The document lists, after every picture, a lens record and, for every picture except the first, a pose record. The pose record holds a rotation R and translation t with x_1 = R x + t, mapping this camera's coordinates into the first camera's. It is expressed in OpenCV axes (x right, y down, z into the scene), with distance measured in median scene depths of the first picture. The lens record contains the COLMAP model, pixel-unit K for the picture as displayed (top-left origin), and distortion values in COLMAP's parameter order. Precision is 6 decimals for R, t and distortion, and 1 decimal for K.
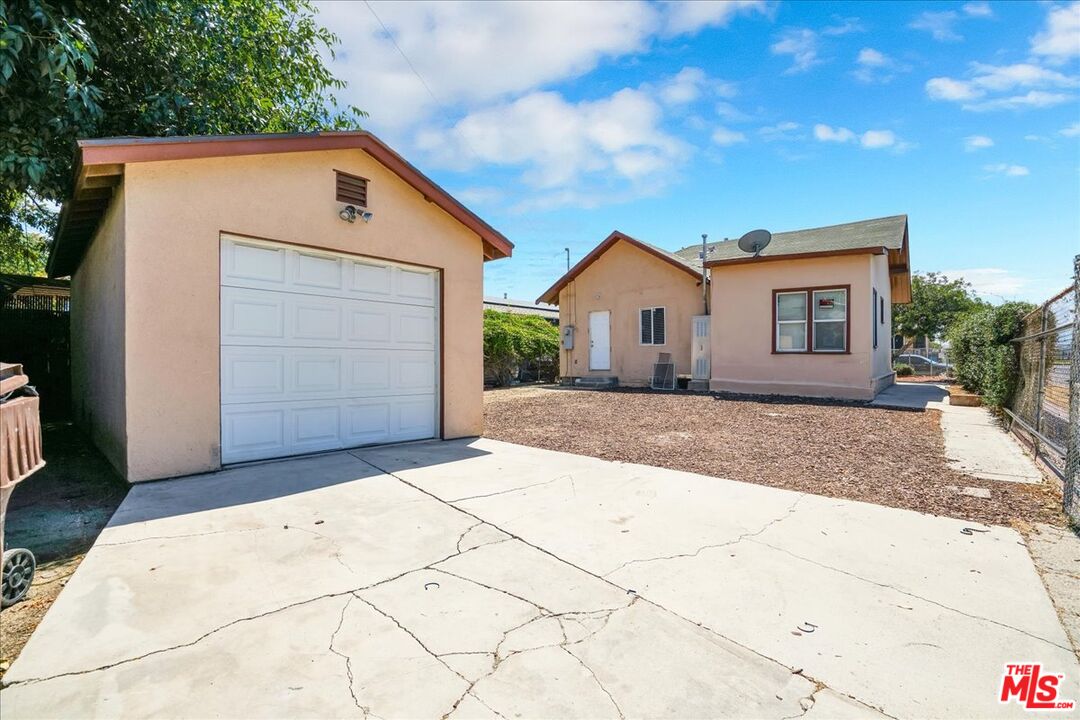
lens RADIAL K [[516.3, 0, 543.4], [0, 516.3, 357.2], [0, 0, 1]] dist [-0.035434, 0.013582]
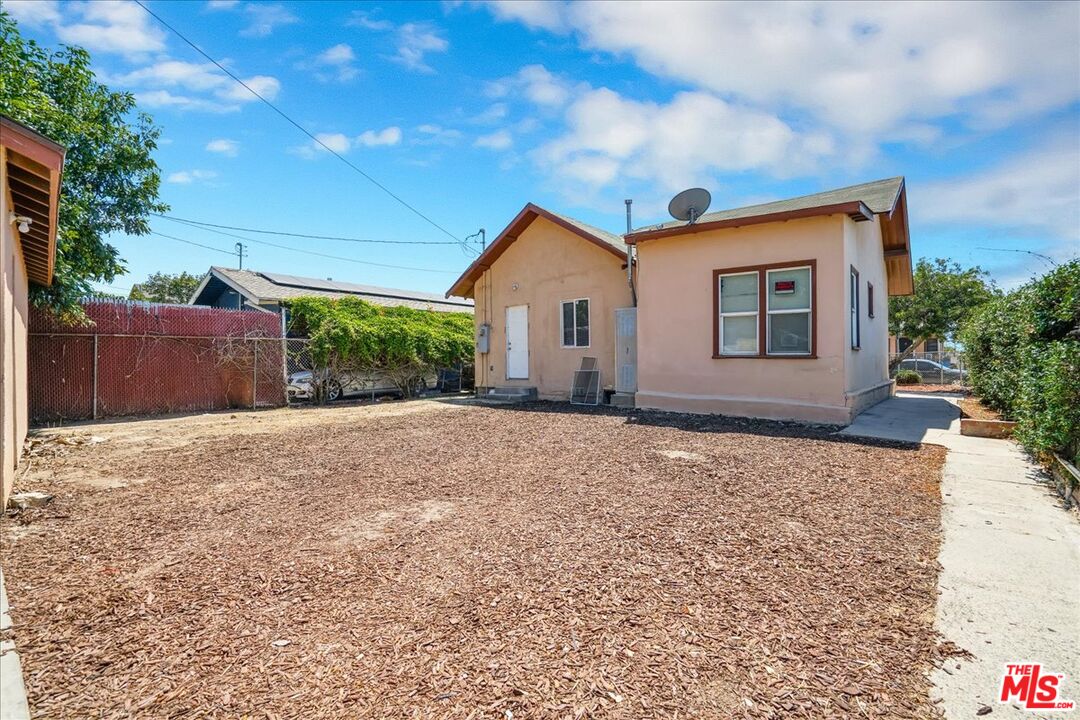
lens RADIAL K [[516.3, 0, 541.4], [0, 516.3, 358.9], [0, 0, 1]] dist [-0.035434, 0.013582]
pose [[0.999749, -0.001323, -0.022346, 0.178113], [0.001183, 0.999980, -0.006276, -0.001223], [0.022354, 0.006248, 0.999731, 0.215880]]
